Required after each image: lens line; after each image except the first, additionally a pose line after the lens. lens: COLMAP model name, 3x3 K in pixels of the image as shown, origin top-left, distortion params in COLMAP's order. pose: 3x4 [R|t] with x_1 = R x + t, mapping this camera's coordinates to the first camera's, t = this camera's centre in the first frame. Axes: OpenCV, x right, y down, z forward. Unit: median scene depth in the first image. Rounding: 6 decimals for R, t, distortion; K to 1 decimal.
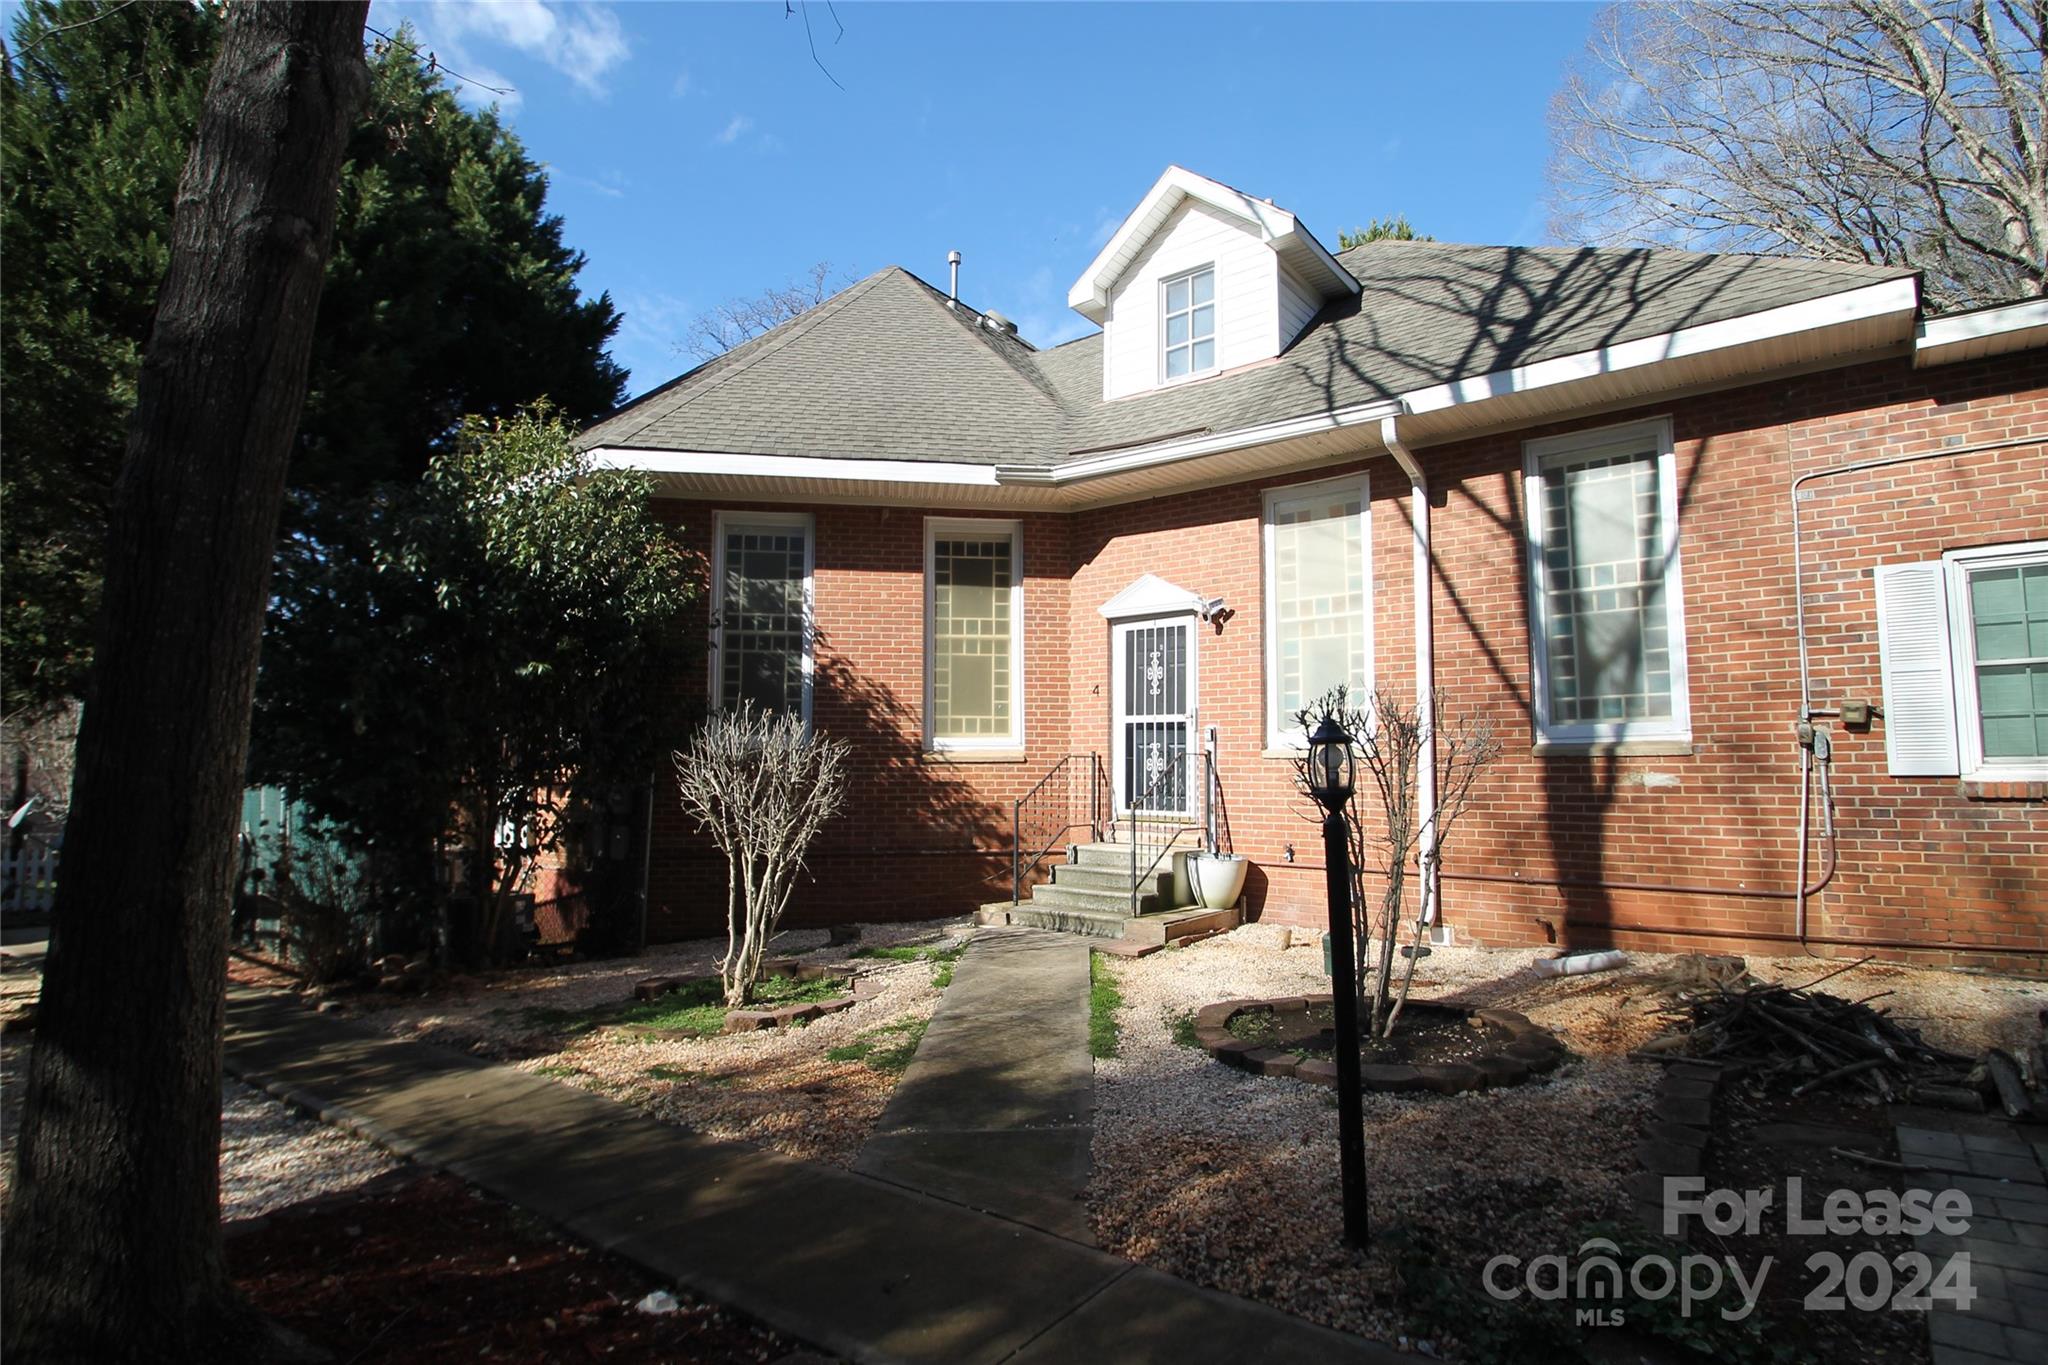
lens RADIAL K [[1023.9, 0, 1025.0], [0, 1023.9, 711.9], [0, 0, 1]] dist [-0.000622, -0.009384]
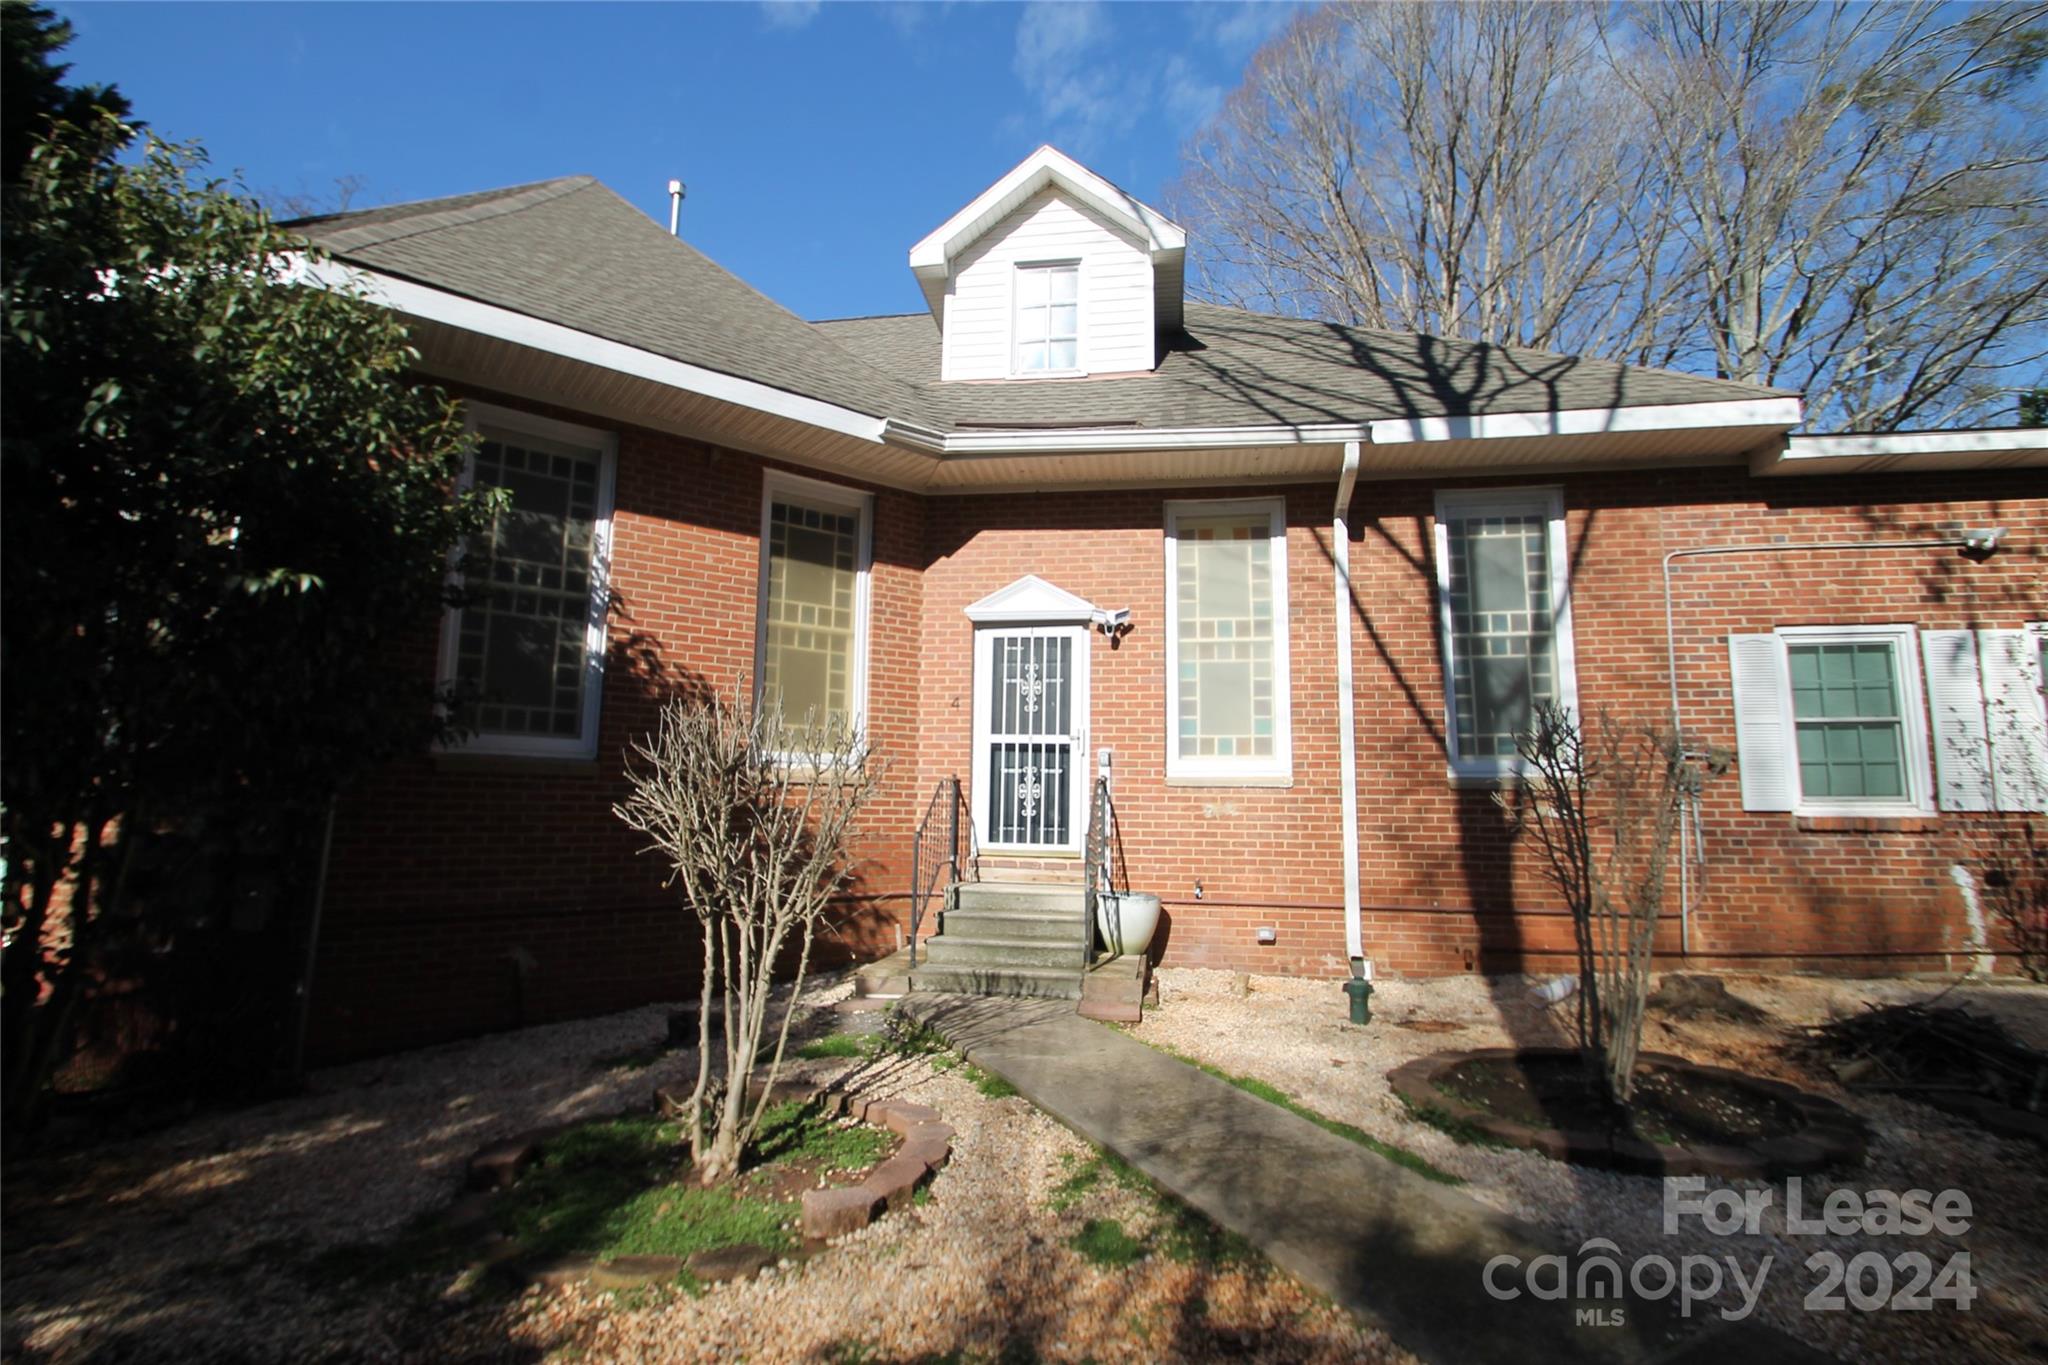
lens RADIAL K [[961.3, 0, 1025.4], [0, 961.3, 704.9], [0, 0, 1]] dist [0.000442, 0.000017]
pose [[0.870916, 0.064694, 0.487155, -0.329861], [-0.041368, 0.997430, -0.058501, 0.030320], [-0.489687, 0.030797, 0.871354, 0.328400]]
